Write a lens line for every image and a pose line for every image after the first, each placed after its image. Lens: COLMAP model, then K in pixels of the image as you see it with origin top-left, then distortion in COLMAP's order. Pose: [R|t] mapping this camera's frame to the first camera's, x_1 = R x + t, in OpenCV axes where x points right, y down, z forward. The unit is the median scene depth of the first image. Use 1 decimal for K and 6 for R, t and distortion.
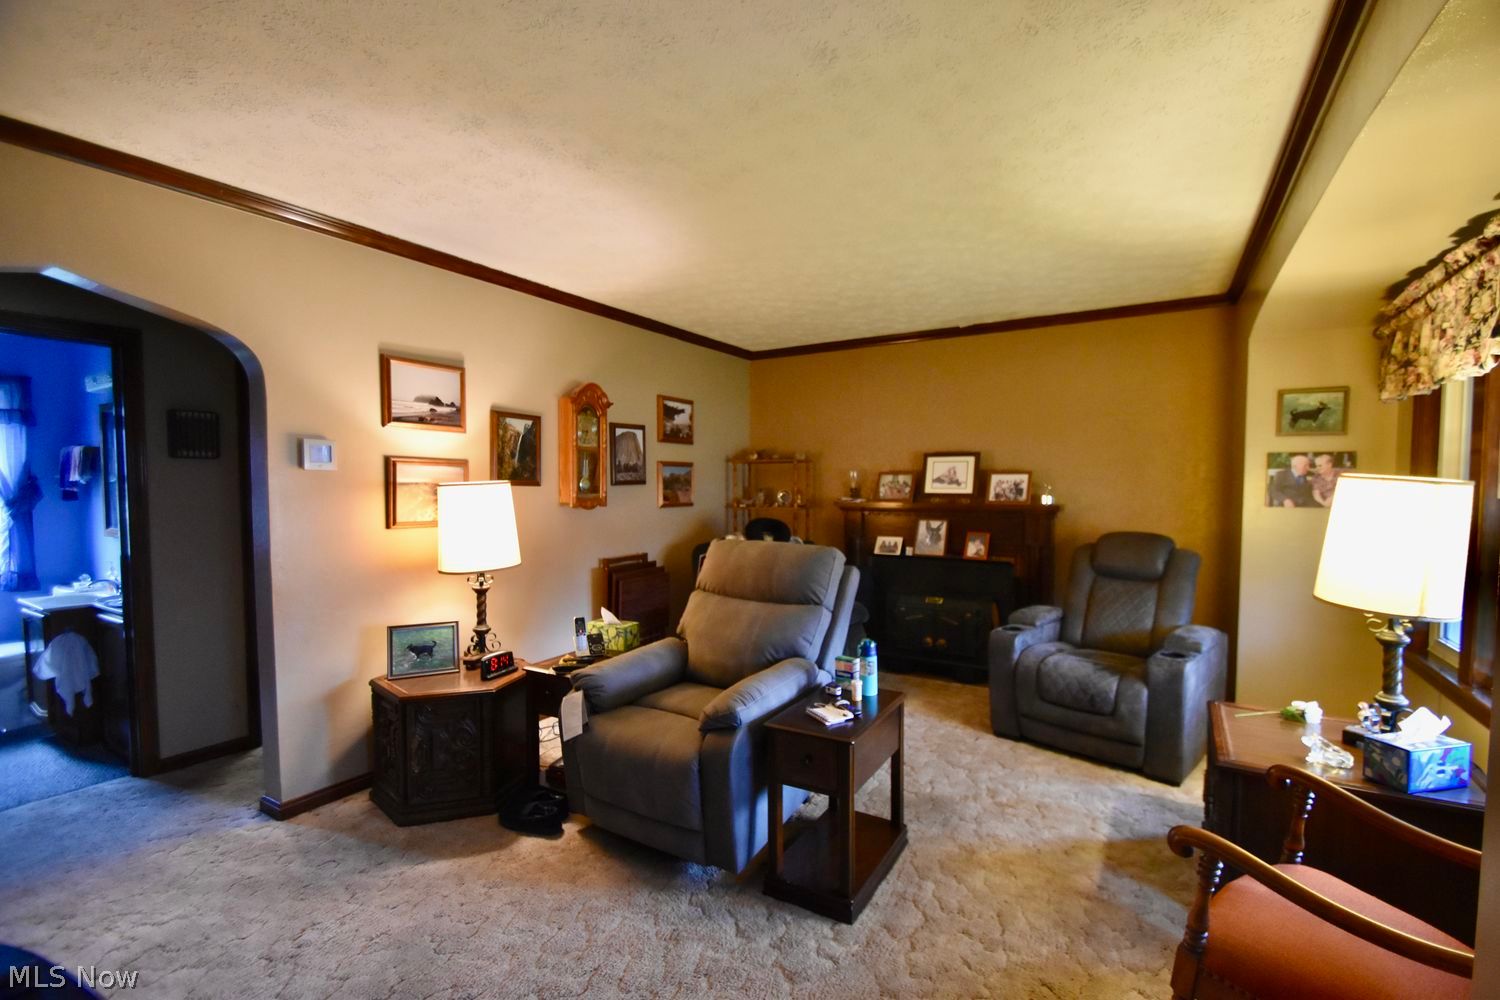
lens RADIAL K [[658.1, 0, 770.8], [0, 658.1, 504.0], [0, 0, 1]] dist [-0.004075, -0.001013]
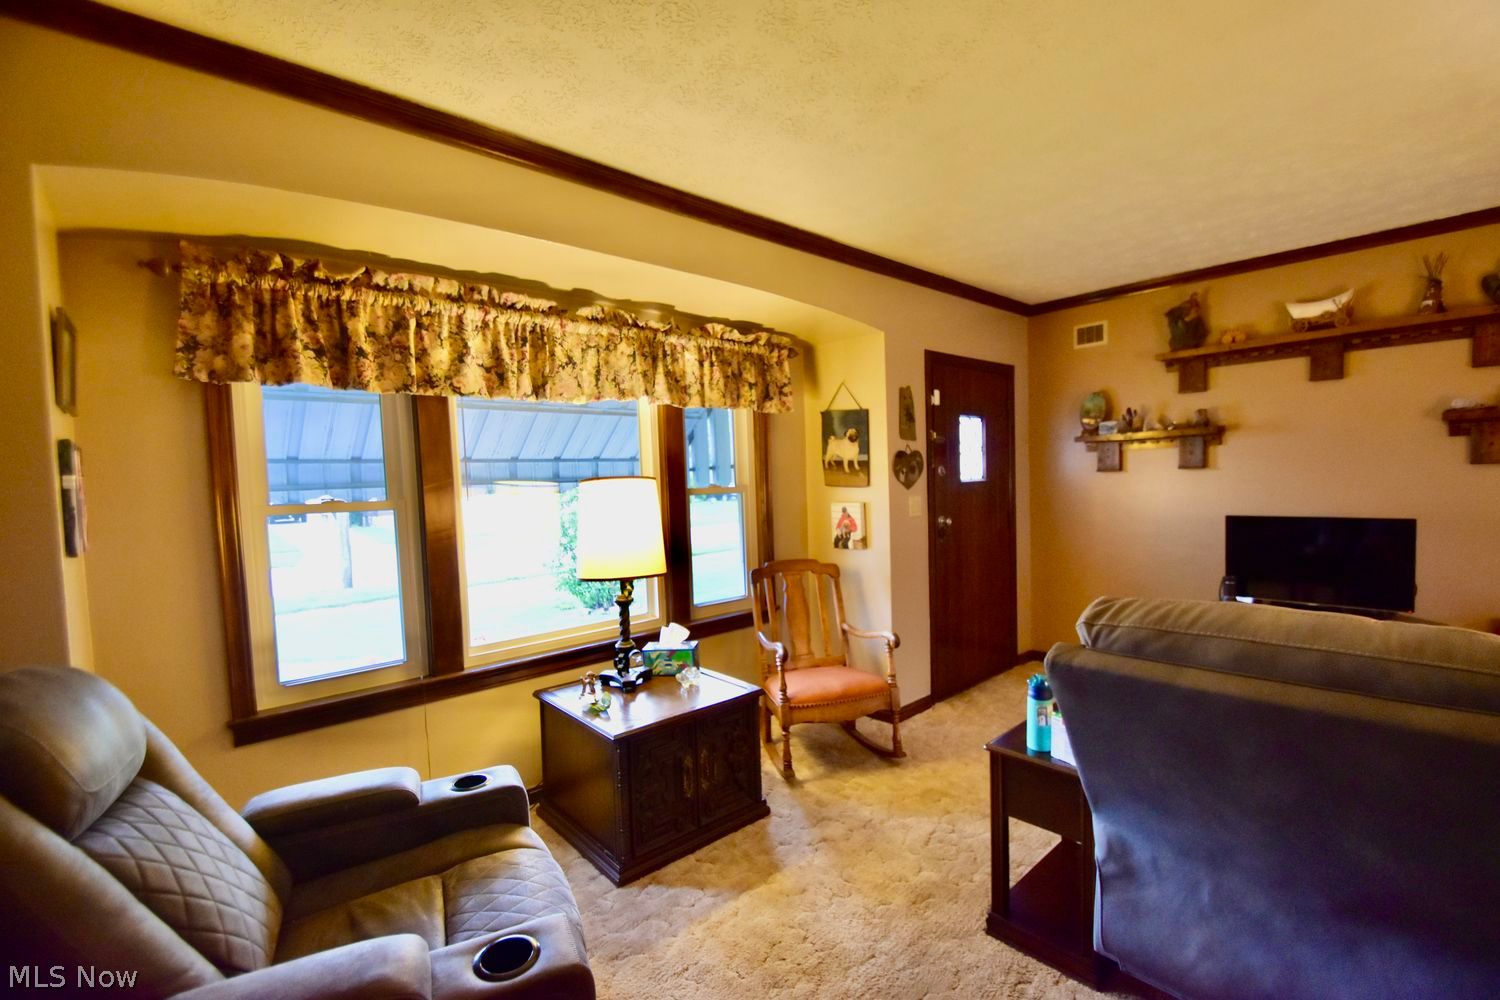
lens RADIAL K [[658.1, 0, 770.8], [0, 658.1, 504.0], [0, 0, 1]] dist [-0.004075, -0.001013]
pose [[-0.955426, 0.022575, 0.294366, 0.114881], [0.044251, 0.996759, 0.067184, -0.028899], [-0.291895, 0.077215, -0.953328, 0.969275]]
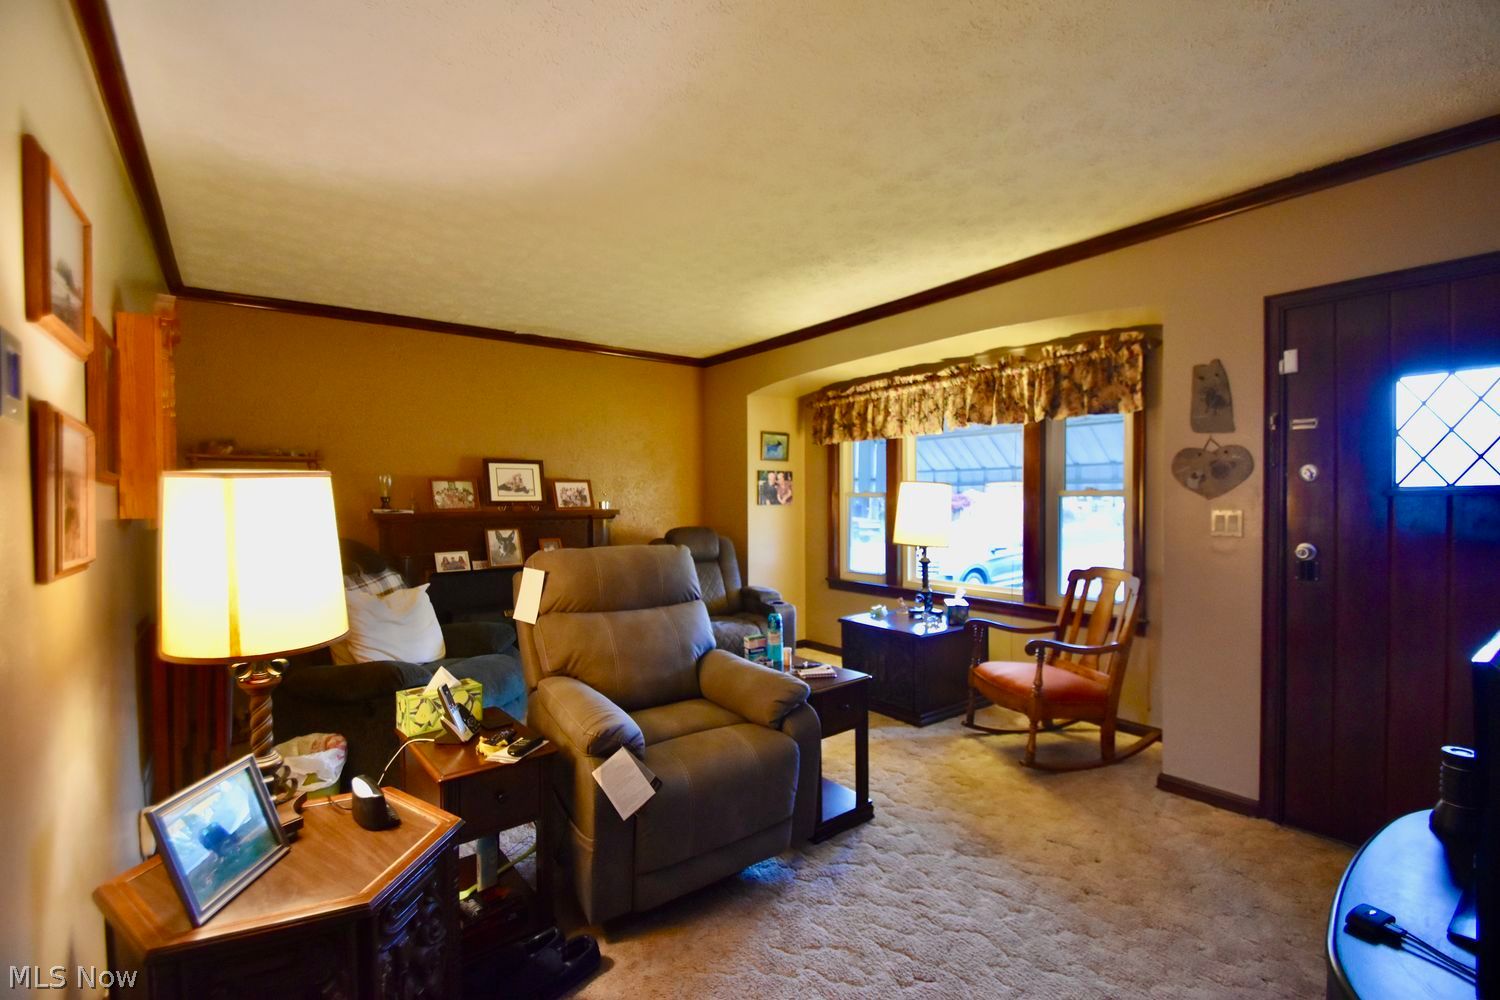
lens RADIAL K [[658.1, 0, 770.8], [0, 658.1, 504.0], [0, 0, 1]] dist [-0.004075, -0.001013]
pose [[0.368952, -0.011260, 0.929380, -0.513856], [0.038112, 0.999269, -0.003023, 0.005605], [-0.928667, 0.036536, 0.369111, 0.302725]]
